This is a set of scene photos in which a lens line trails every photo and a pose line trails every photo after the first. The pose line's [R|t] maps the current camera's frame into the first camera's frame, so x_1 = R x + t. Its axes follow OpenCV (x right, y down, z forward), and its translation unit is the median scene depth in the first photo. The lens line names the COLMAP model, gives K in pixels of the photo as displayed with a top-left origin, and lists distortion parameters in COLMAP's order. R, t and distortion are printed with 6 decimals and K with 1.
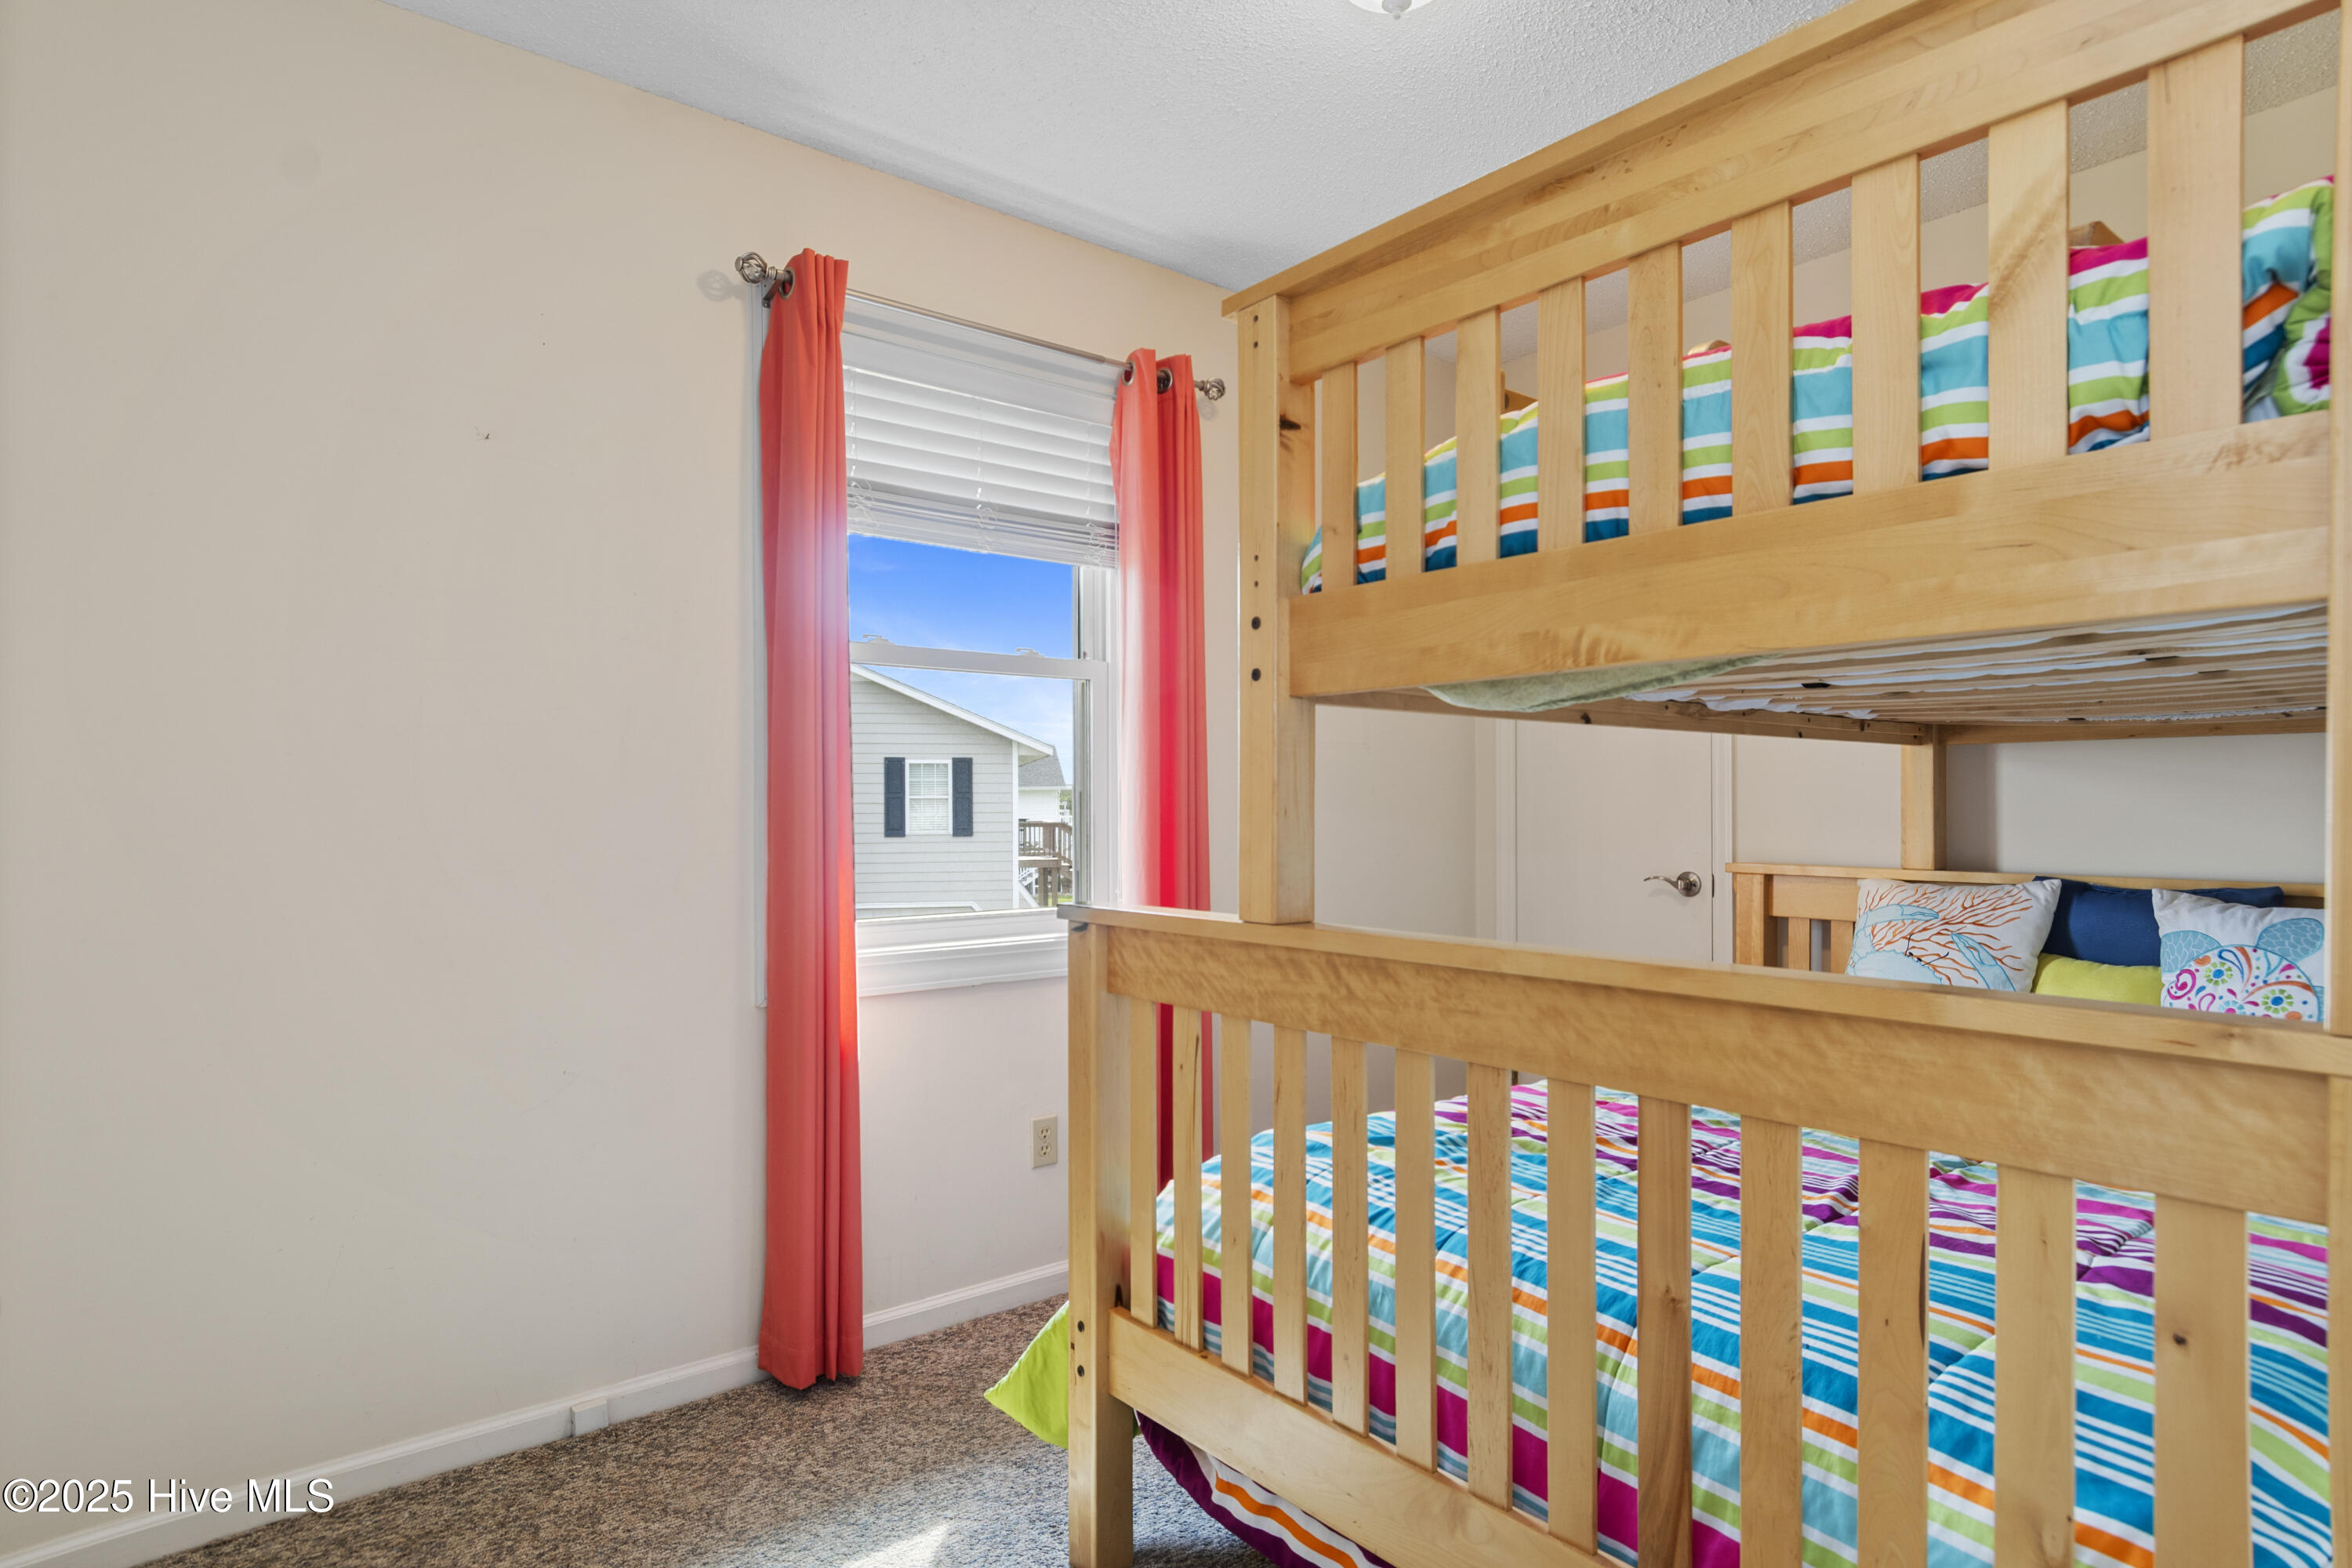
lens RADIAL K [[1254.4, 0, 1176.8], [0, 1254.4, 791.7], [0, 0, 1]] dist [0.008697, -0.004598]
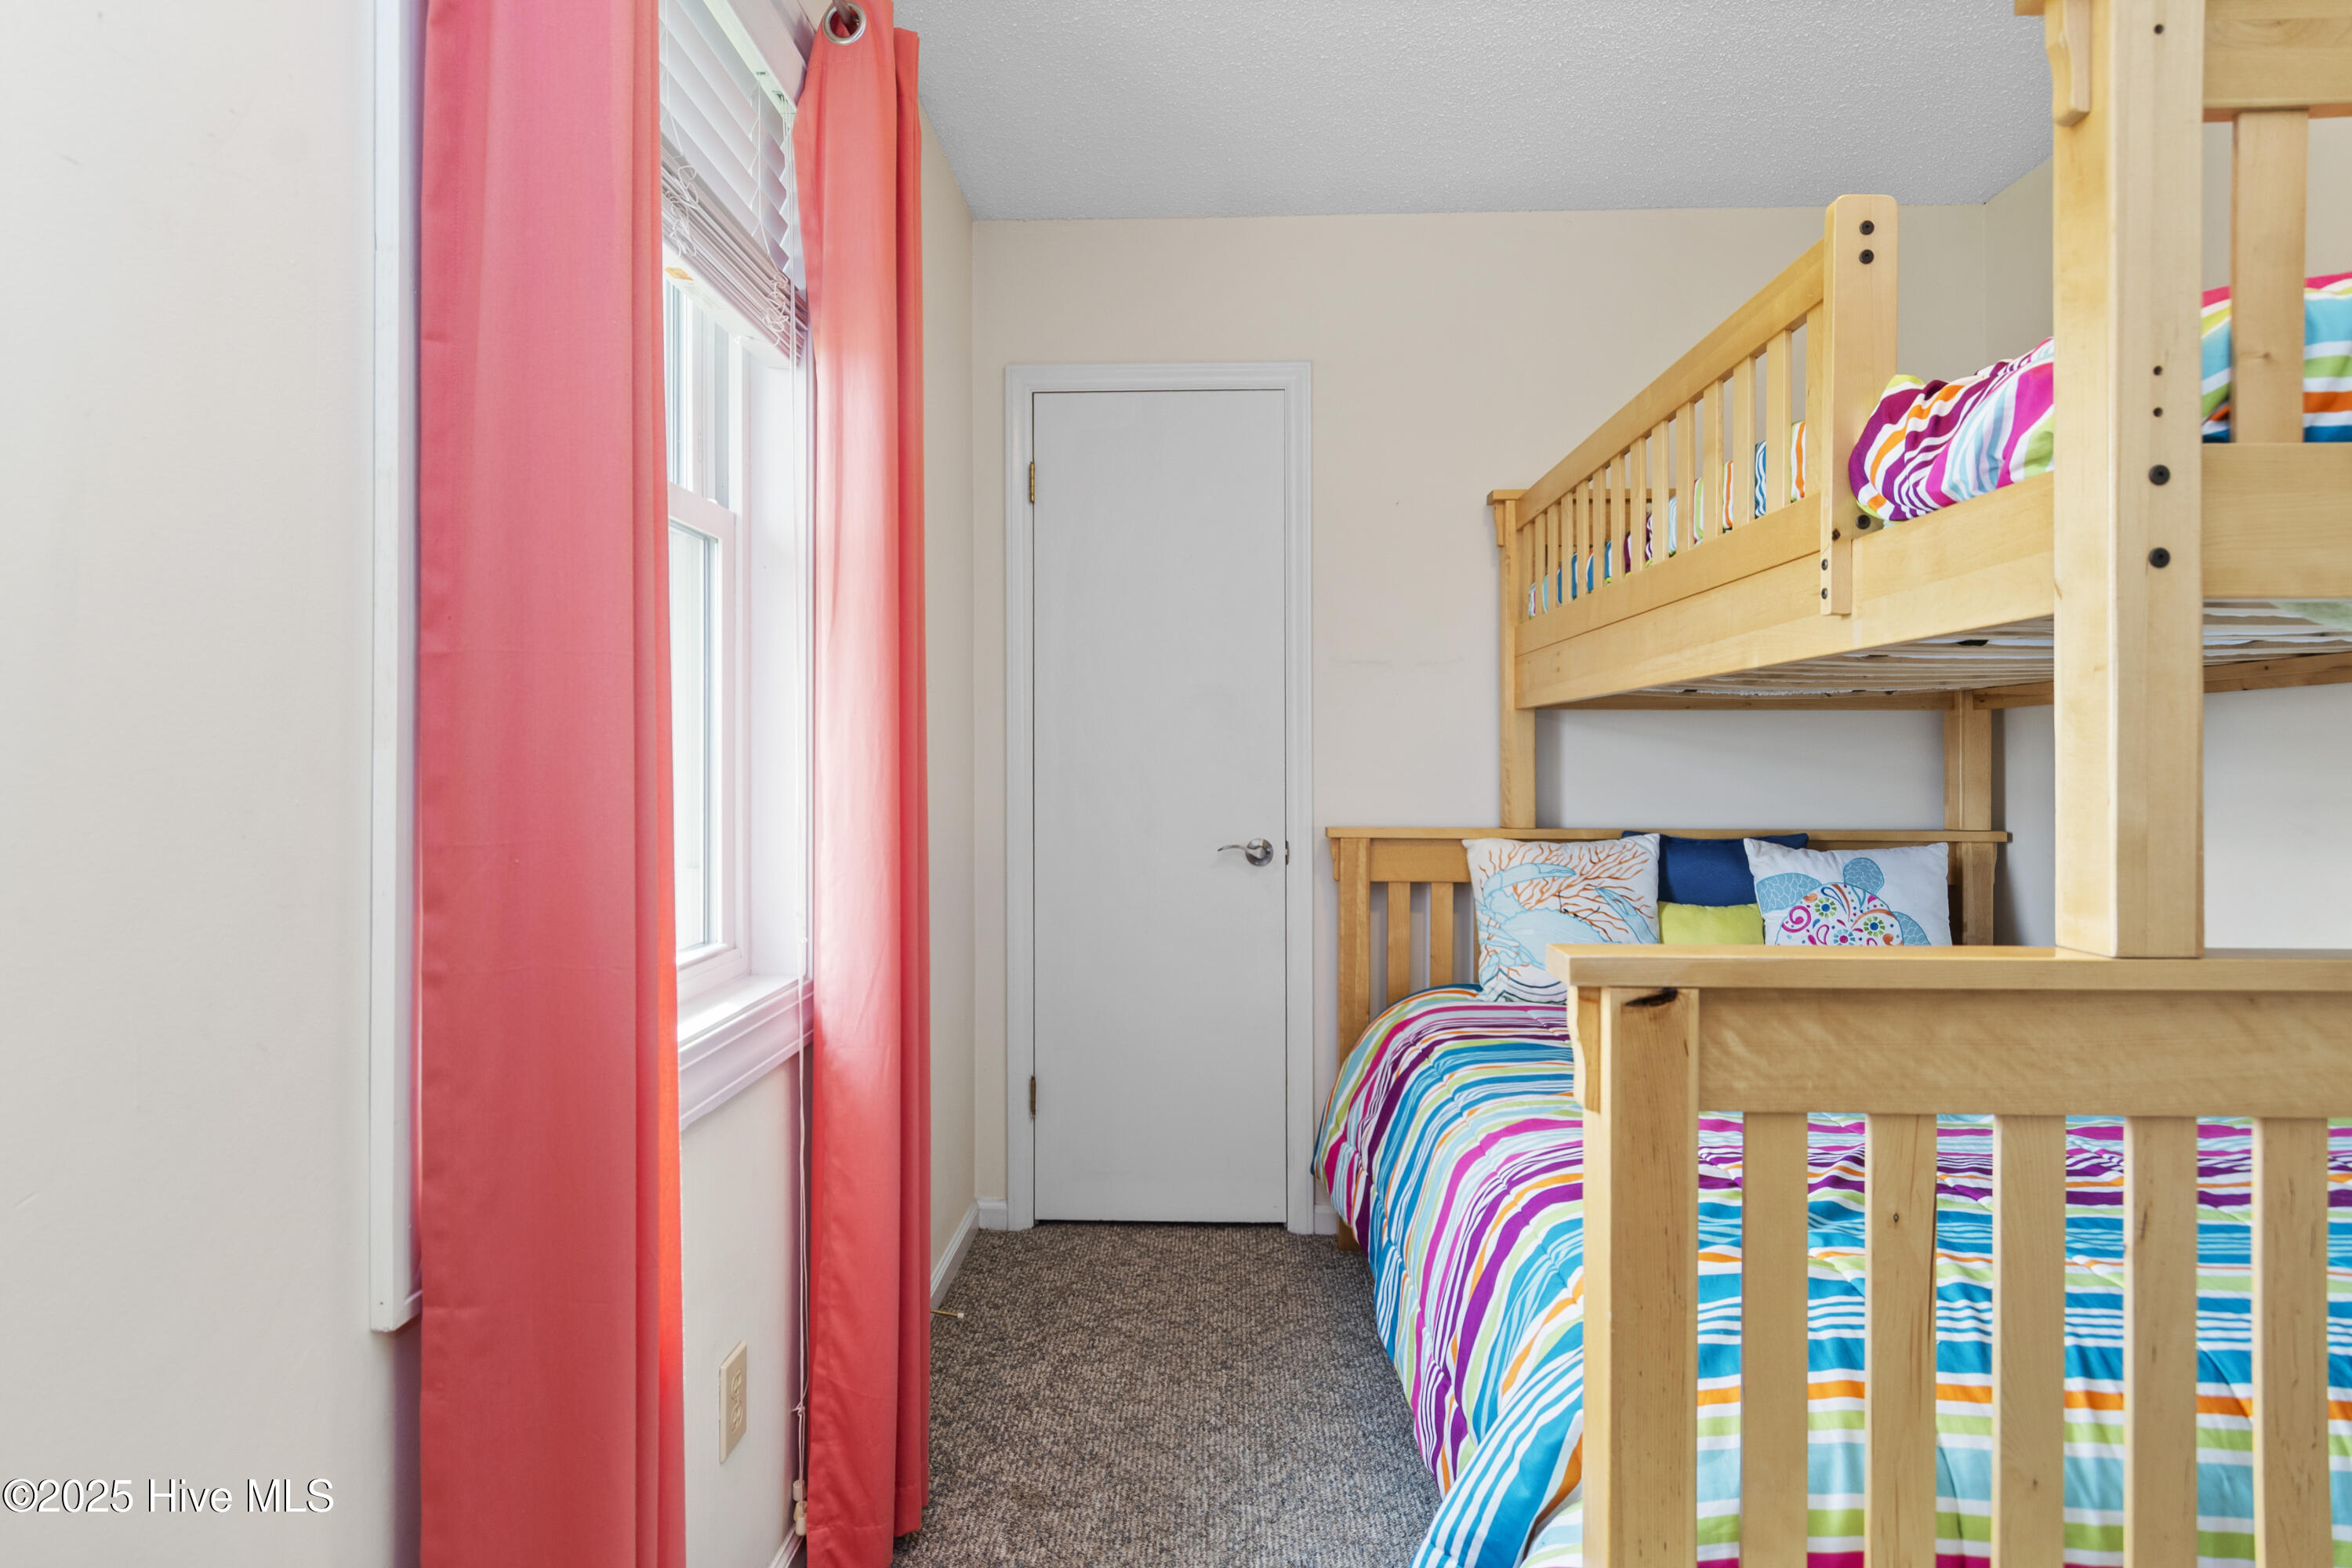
lens RADIAL K [[1256.7, 0, 1167.2], [0, 1256.7, 775.2], [0, 0, 1]] dist [0.001756, 0.000832]
pose [[0.682559, -0.004741, 0.730815, -0.484177], [-0.009982, 0.999825, 0.015810, 0.003439], [-0.730762, -0.018087, 0.682393, 0.621266]]
